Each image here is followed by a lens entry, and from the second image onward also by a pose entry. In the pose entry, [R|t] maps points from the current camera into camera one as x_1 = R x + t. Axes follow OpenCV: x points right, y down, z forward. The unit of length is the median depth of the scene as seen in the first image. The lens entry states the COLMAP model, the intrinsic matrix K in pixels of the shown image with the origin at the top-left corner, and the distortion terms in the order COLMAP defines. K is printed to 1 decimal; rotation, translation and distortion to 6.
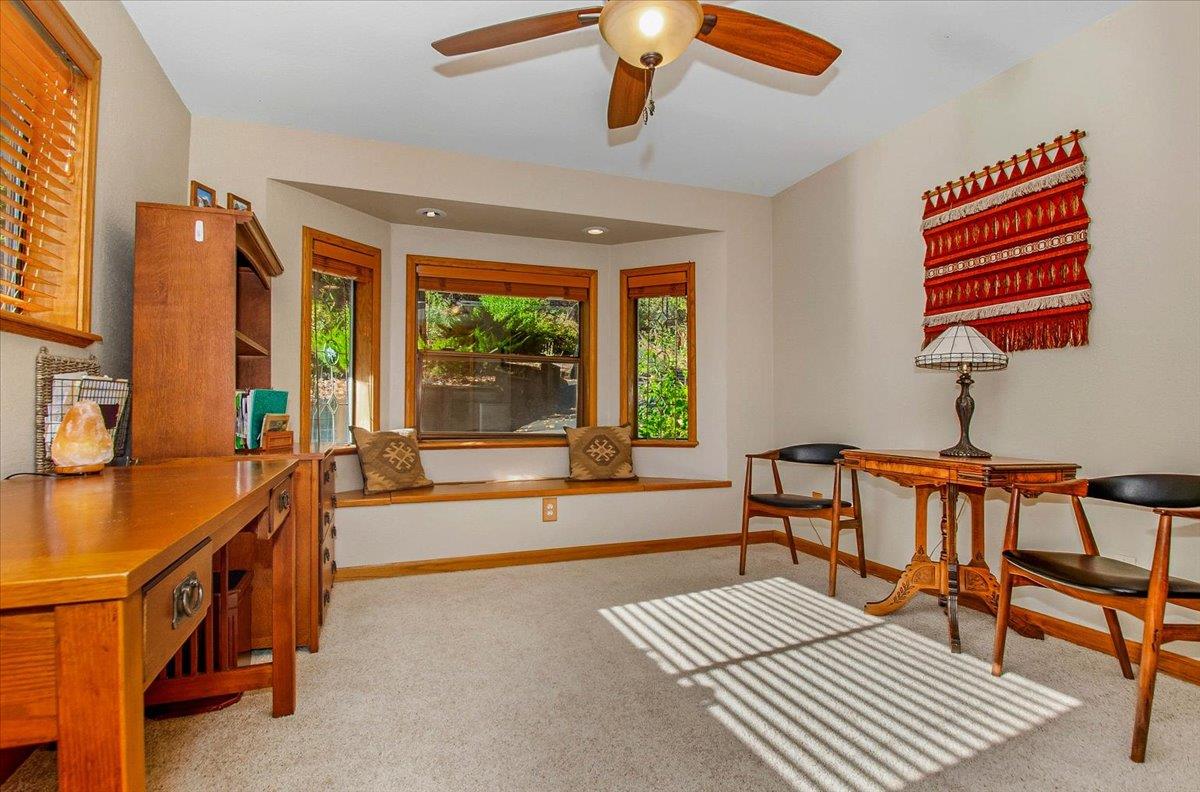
lens RADIAL K [[592.8, 0, 596.2], [0, 592.8, 400.7], [0, 0, 1]] dist [0.005125, -0.000298]
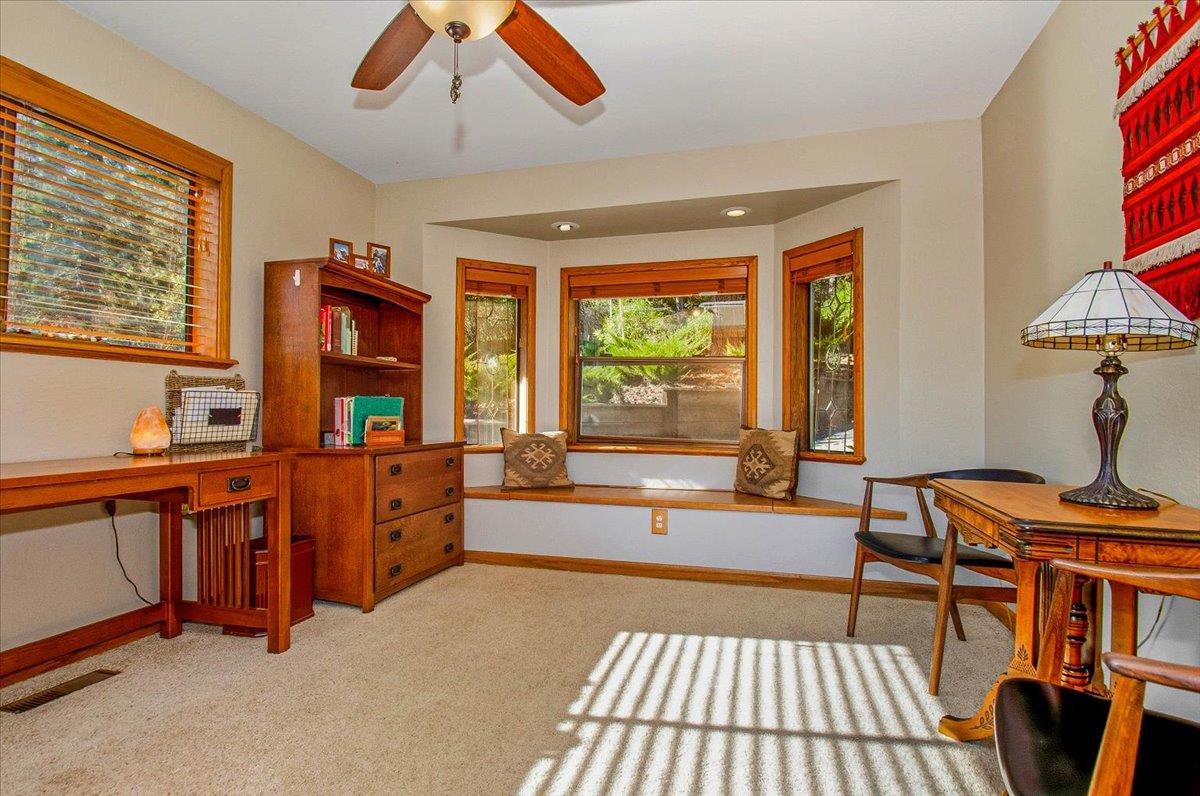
lens RADIAL K [[594.8, 0, 605.5], [0, 594.8, 418.1], [0, 0, 1]] dist [-0.012741, -0.002490]
pose [[0.817012, 0.010359, -0.576527, 0.452338], [0.000807, 0.999817, 0.019108, 0.002422], [0.576619, -0.016077, 0.816855, 0.211921]]
